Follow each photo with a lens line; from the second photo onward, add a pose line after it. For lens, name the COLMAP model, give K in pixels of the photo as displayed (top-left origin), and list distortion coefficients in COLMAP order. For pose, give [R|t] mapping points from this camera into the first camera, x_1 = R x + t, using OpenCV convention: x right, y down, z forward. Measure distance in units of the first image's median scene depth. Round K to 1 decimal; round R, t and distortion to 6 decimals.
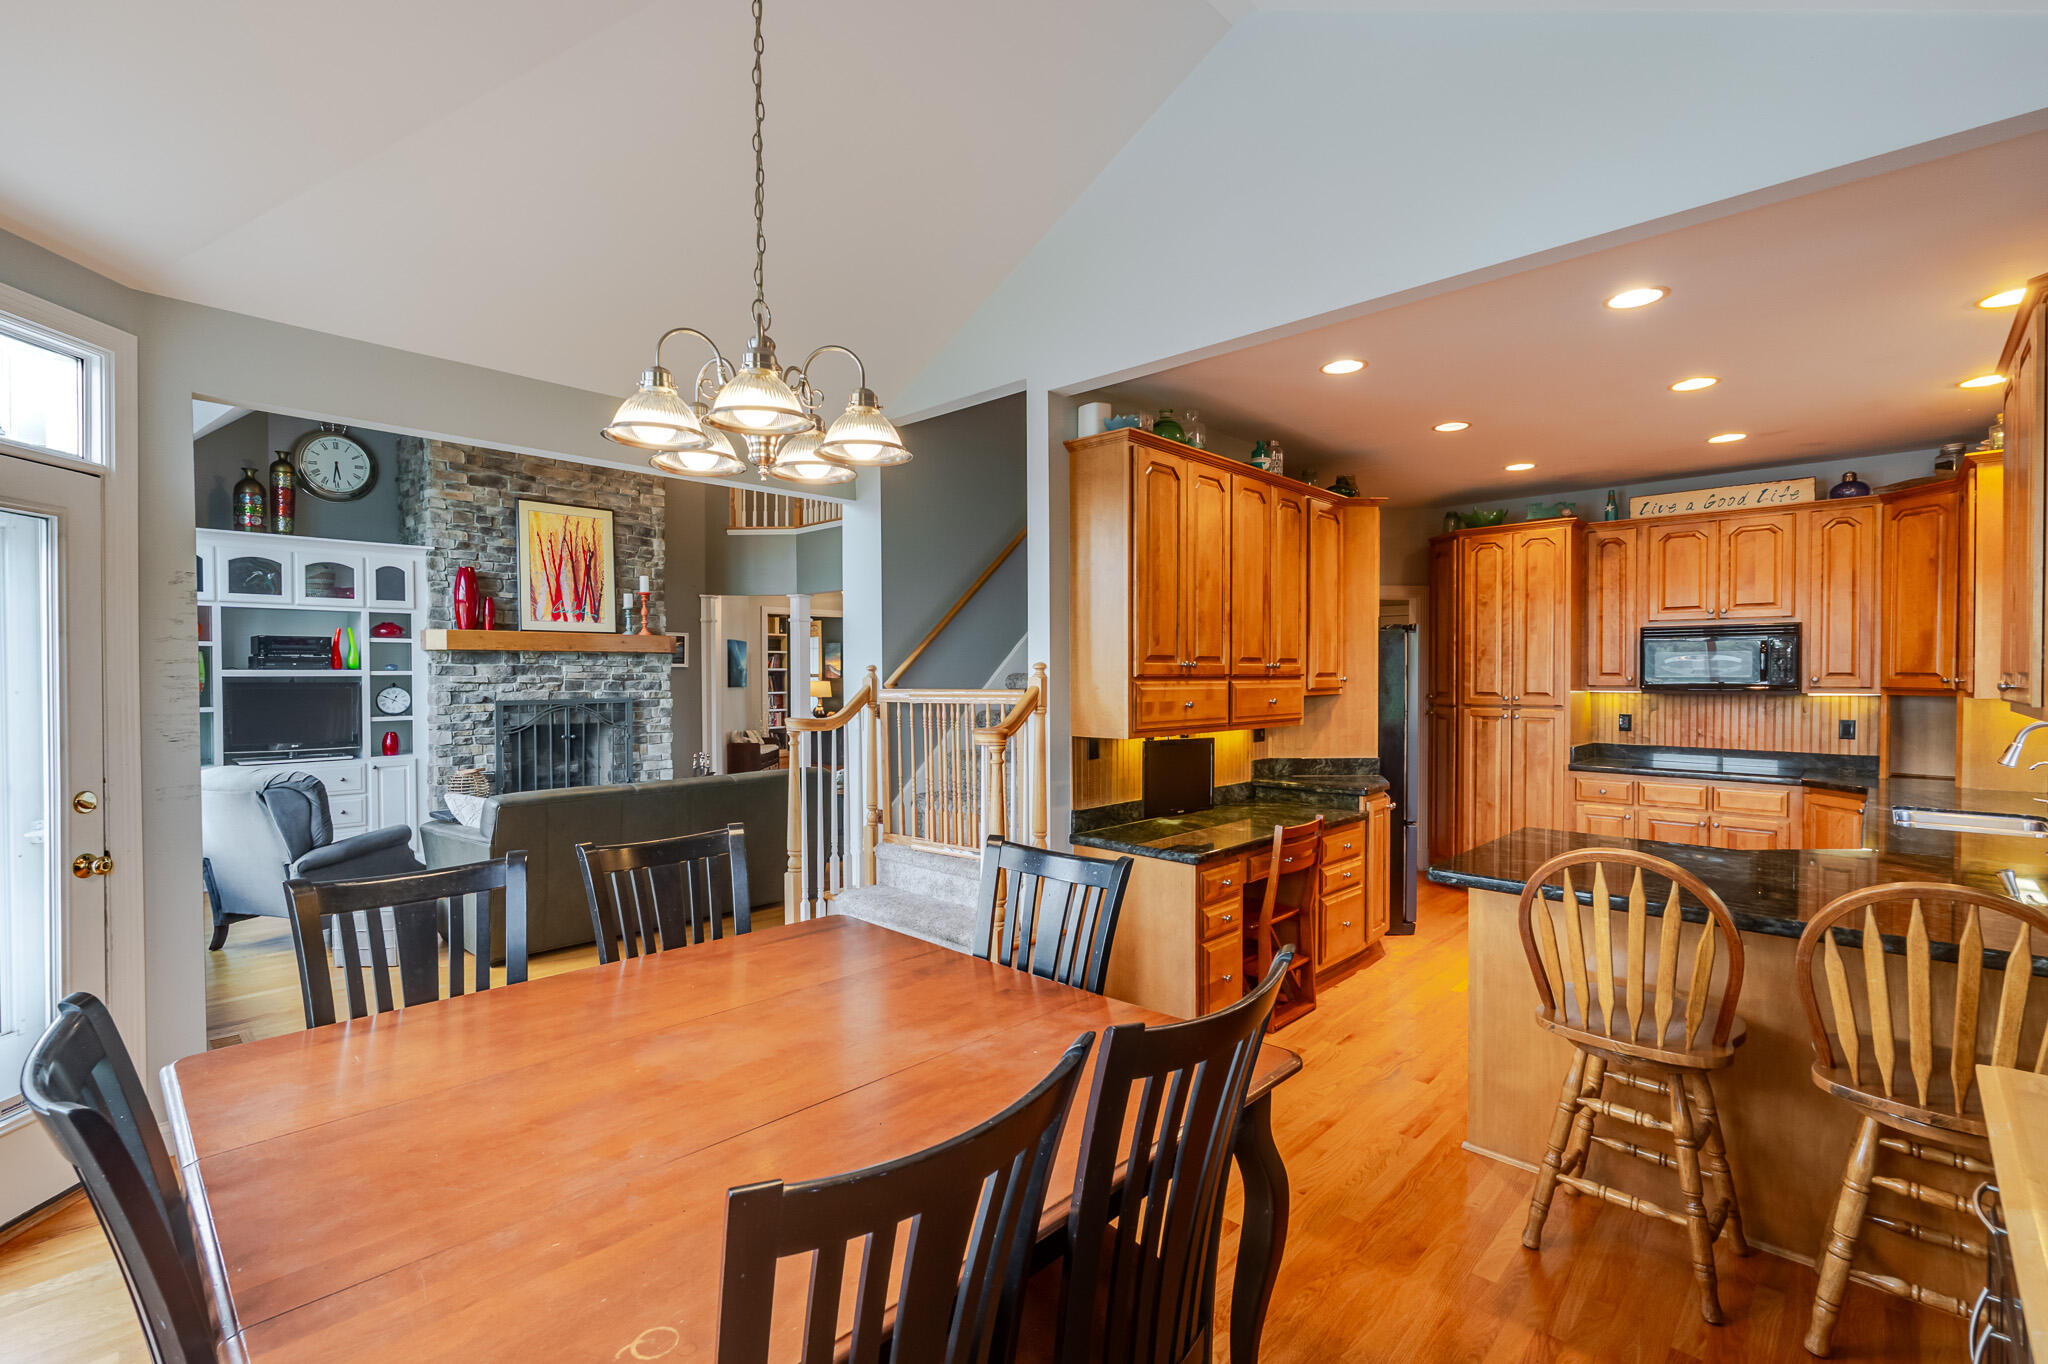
lens RADIAL K [[920.0, 0, 1008.1], [0, 920.0, 684.9], [0, 0, 1]] dist [-0.000993, 0.001736]
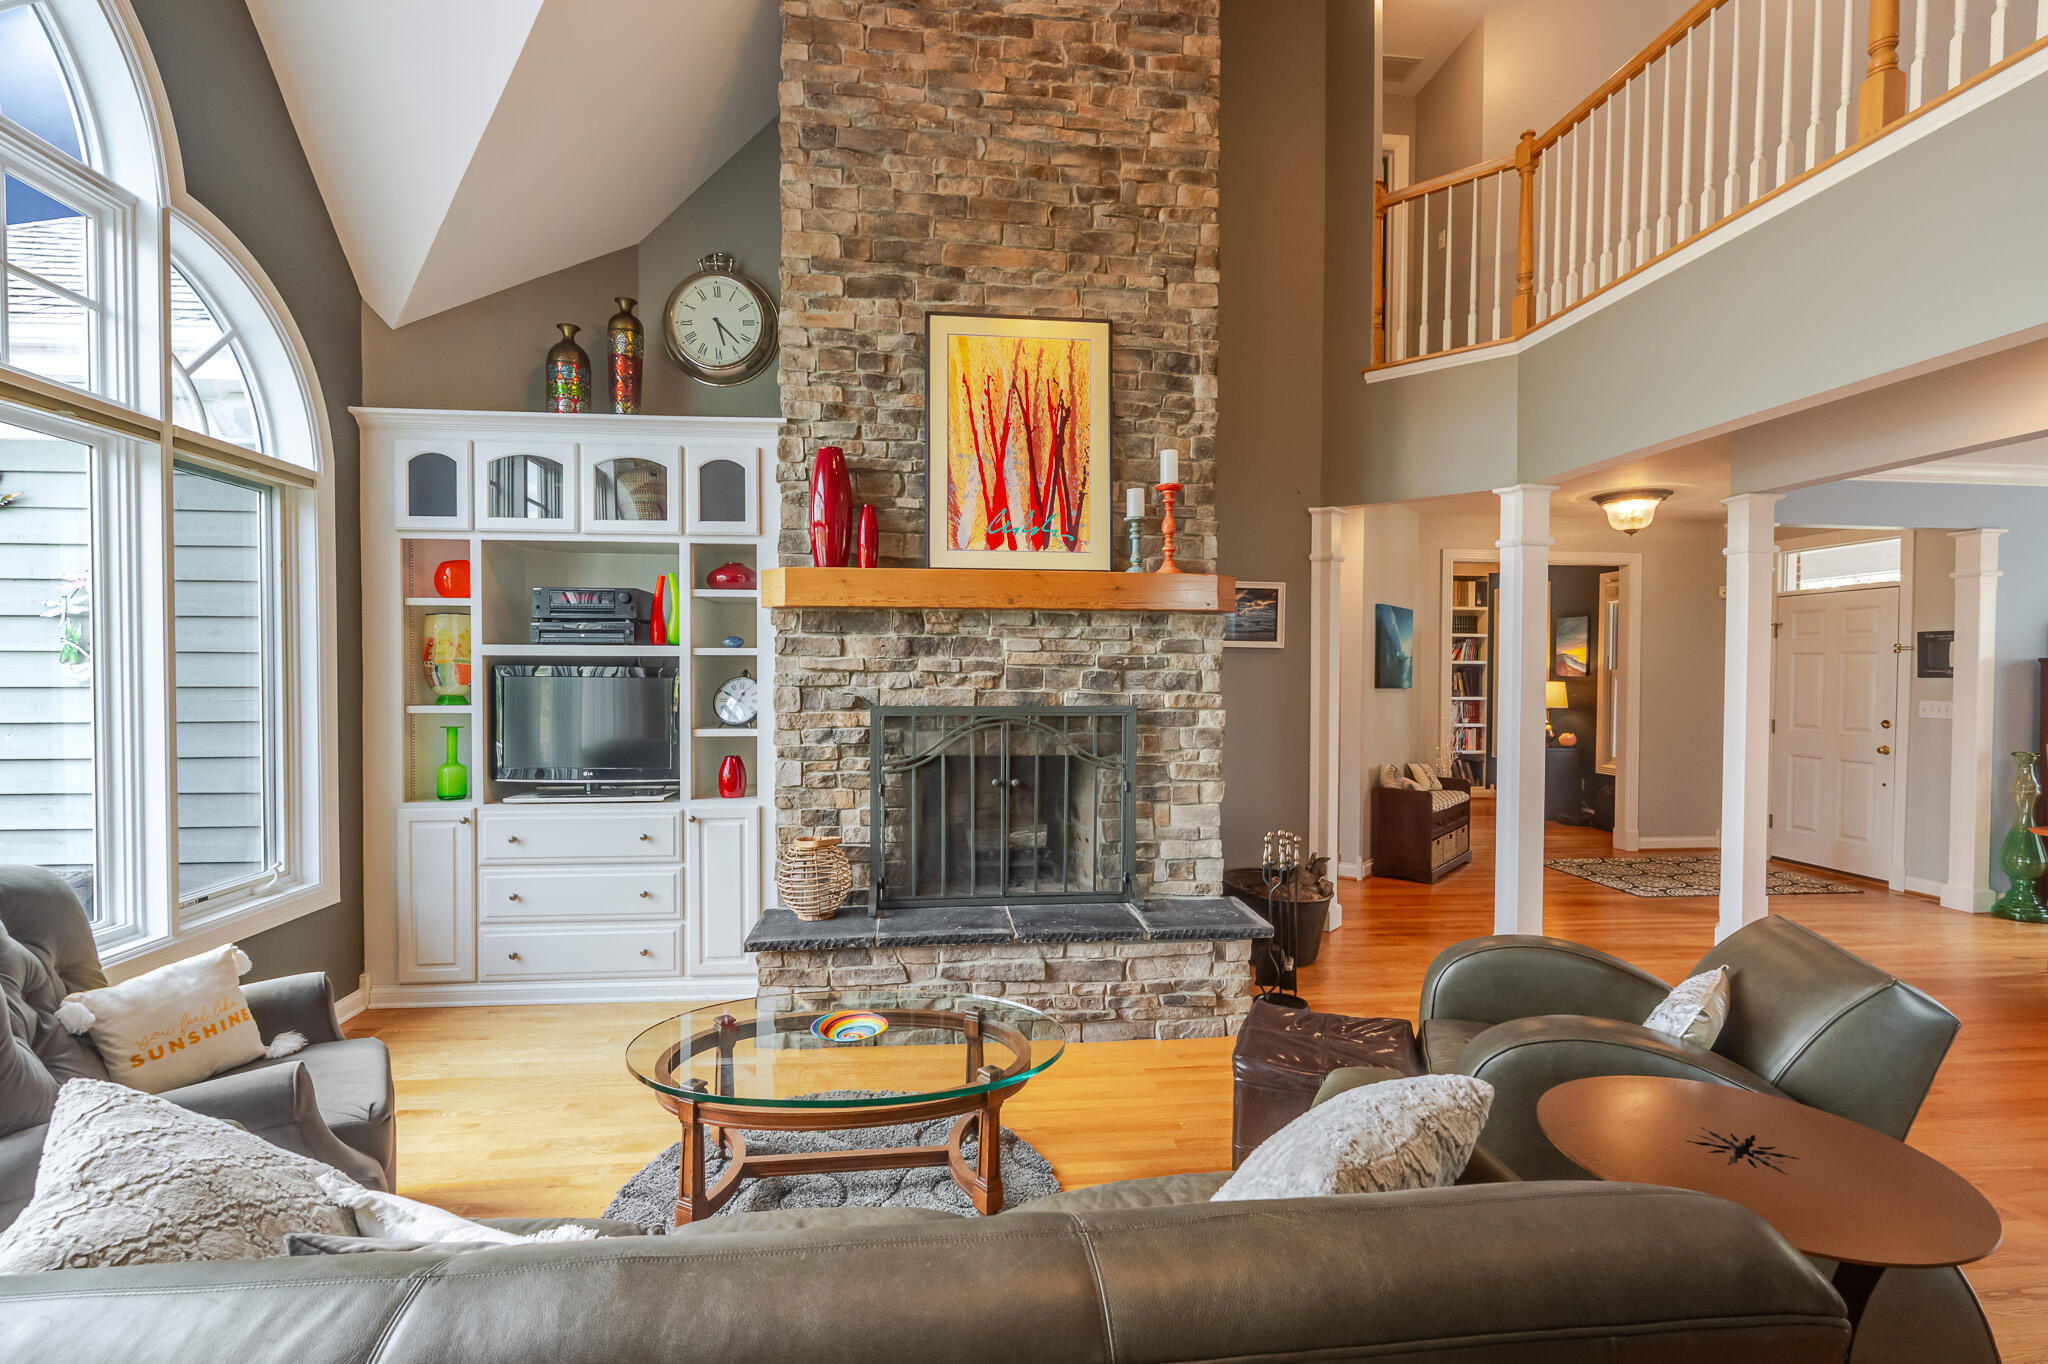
lens RADIAL K [[920.0, 0, 1027.4], [0, 920.0, 688.2], [0, 0, 1]] dist [-0.000993, 0.001736]
pose [[0.767054, 0.017518, -0.641343, -0.160230], [-0.015883, 0.999839, 0.008314, 0.001842], [0.641386, 0.003809, 0.767209, 0.652246]]
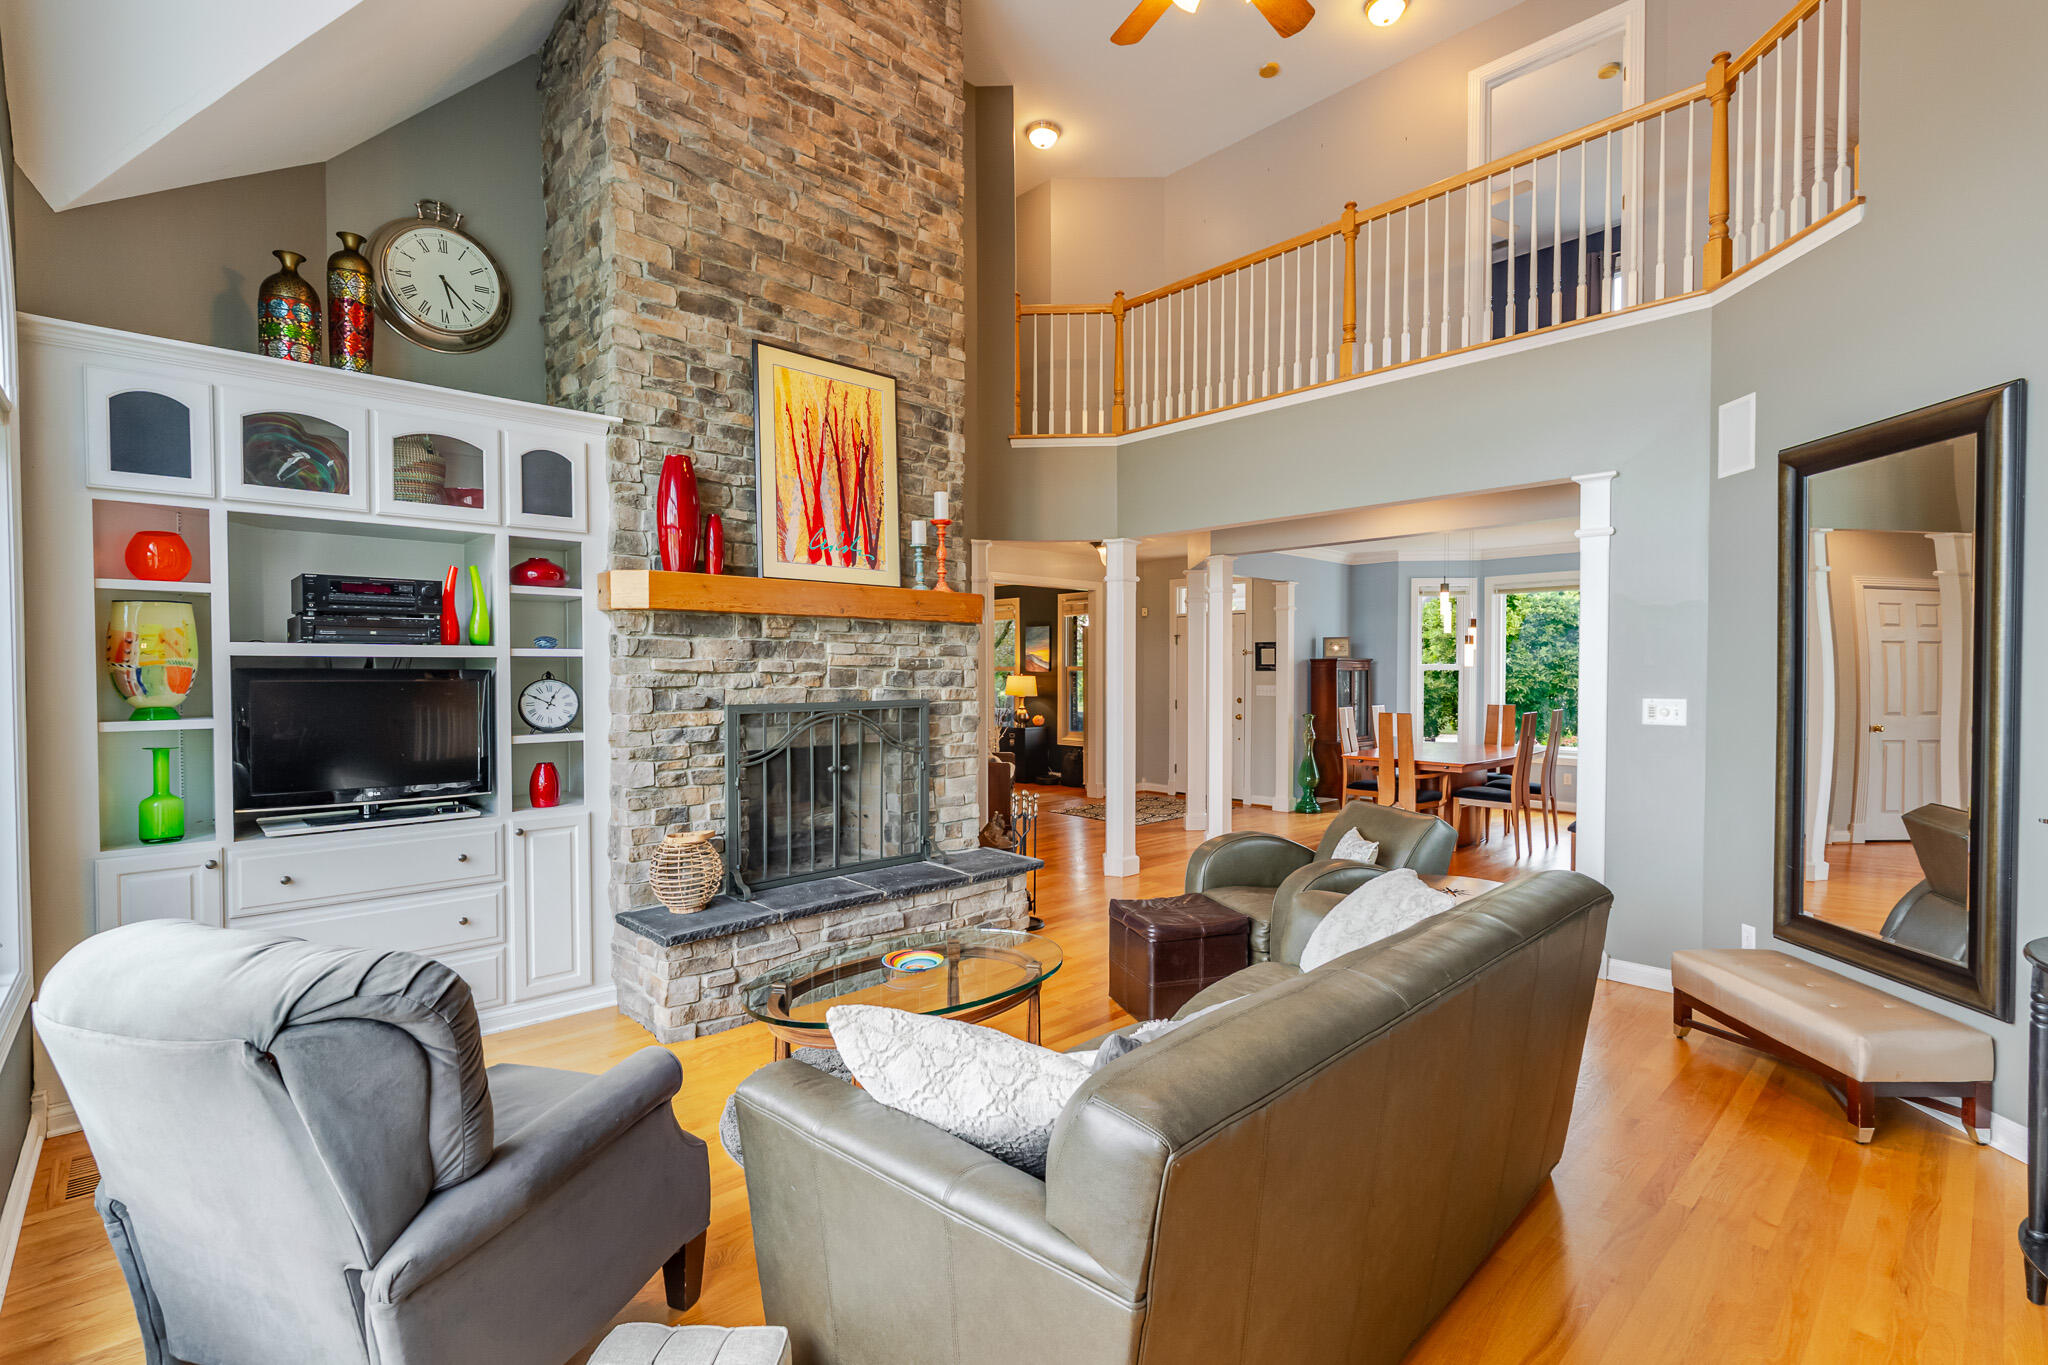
lens RADIAL K [[920.0, 0, 1002.3], [0, 920.0, 686.6], [0, 0, 1]] dist [-0.000993, 0.001736]
pose [[0.998367, 0.002886, -0.057054, -0.357961], [-0.002639, 0.999987, 0.004409, 0.003533], [0.057066, -0.004251, 0.998361, 0.459068]]
